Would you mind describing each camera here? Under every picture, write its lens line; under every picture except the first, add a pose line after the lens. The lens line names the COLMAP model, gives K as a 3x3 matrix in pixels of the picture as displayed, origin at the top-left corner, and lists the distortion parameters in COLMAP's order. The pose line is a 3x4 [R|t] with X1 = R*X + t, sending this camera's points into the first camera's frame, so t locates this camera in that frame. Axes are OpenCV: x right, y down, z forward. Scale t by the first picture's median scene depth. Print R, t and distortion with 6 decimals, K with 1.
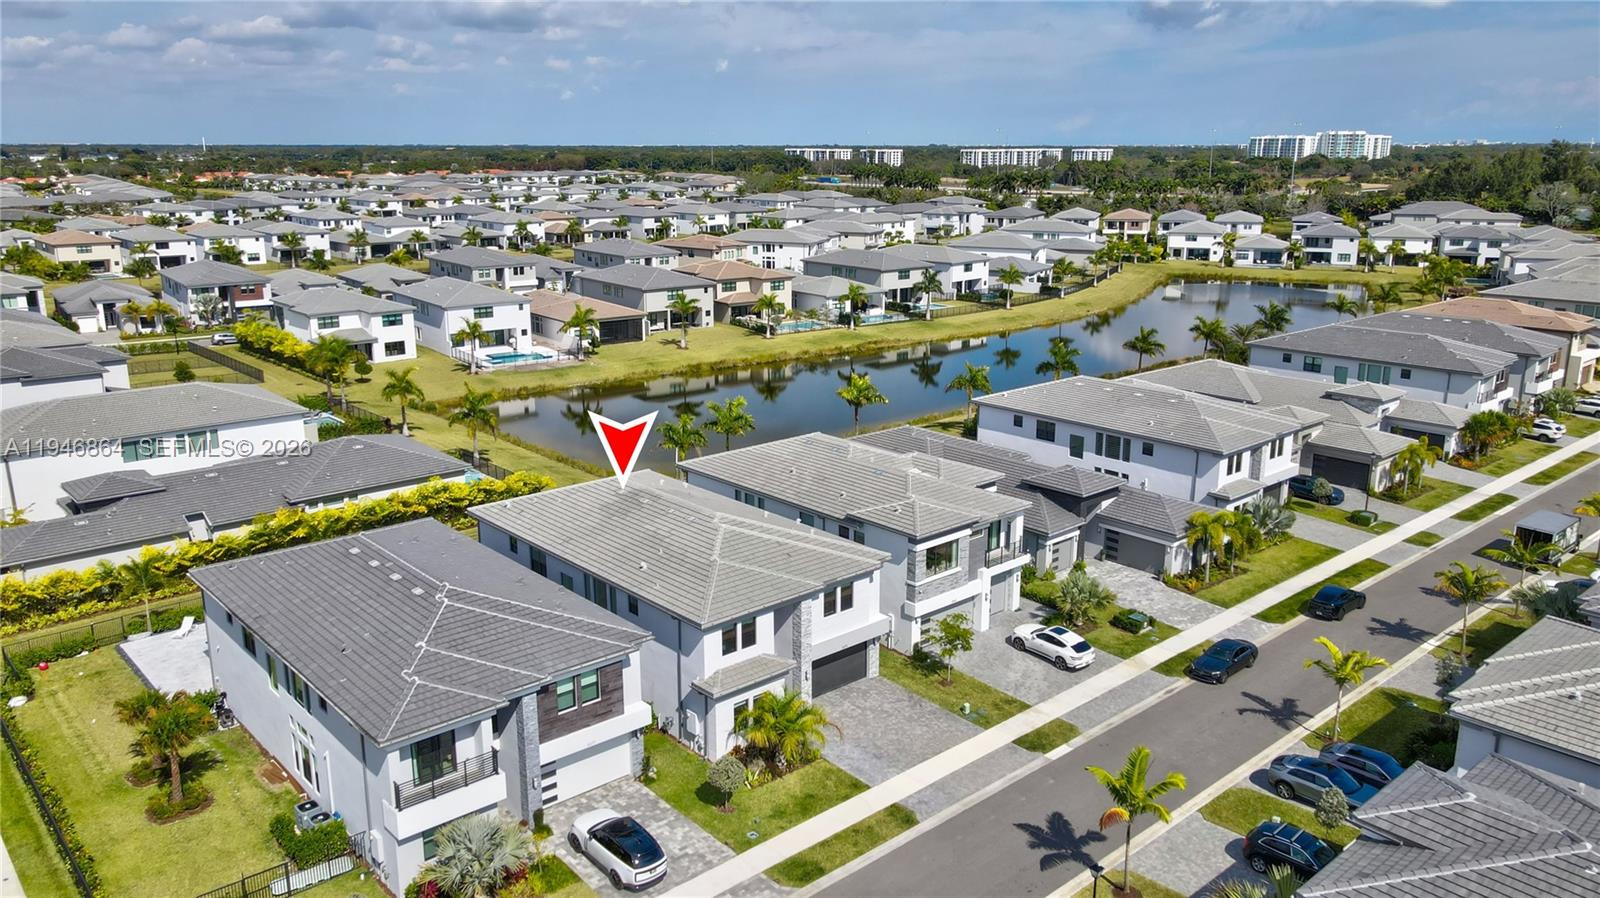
lens RADIAL K [[1177.1, 0, 809.7], [0, 1177.1, 446.8], [0, 0, 1]] dist [0.020227, 0.000920]
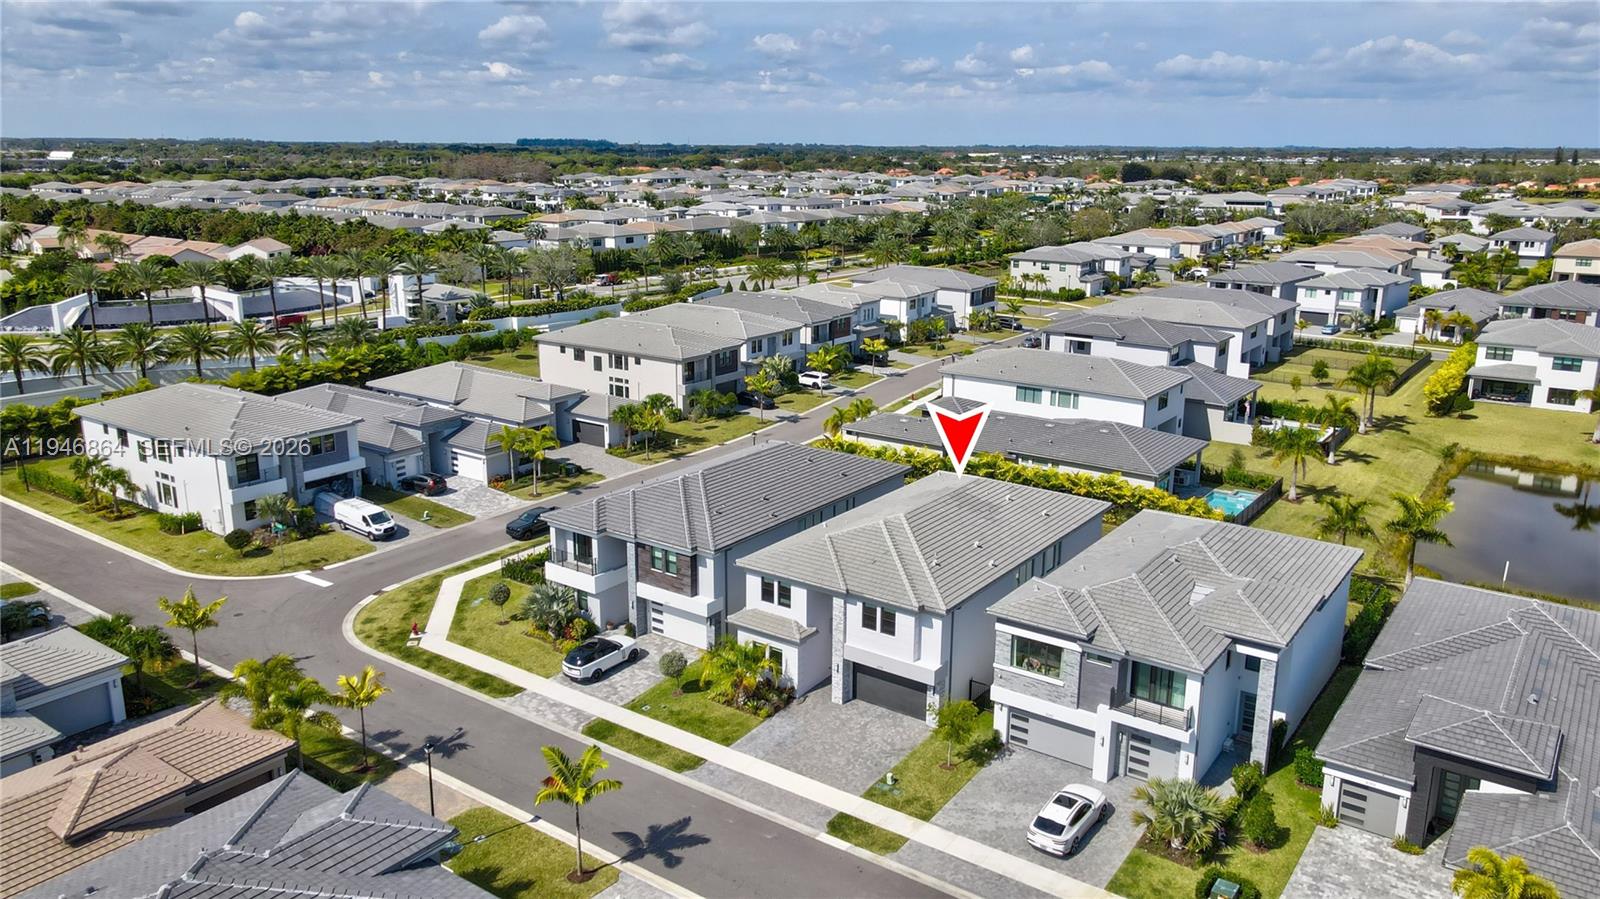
lens RADIAL K [[1177.1, 0, 809.7], [0, 1177.1, 447.3], [0, 0, 1]] dist [0.020227, 0.000920]
pose [[0.216713, 0.247476, -0.944347, 0.946639], [-0.251395, 0.948858, 0.190967, -0.194435], [0.943311, 0.196019, 0.267844, 0.635822]]
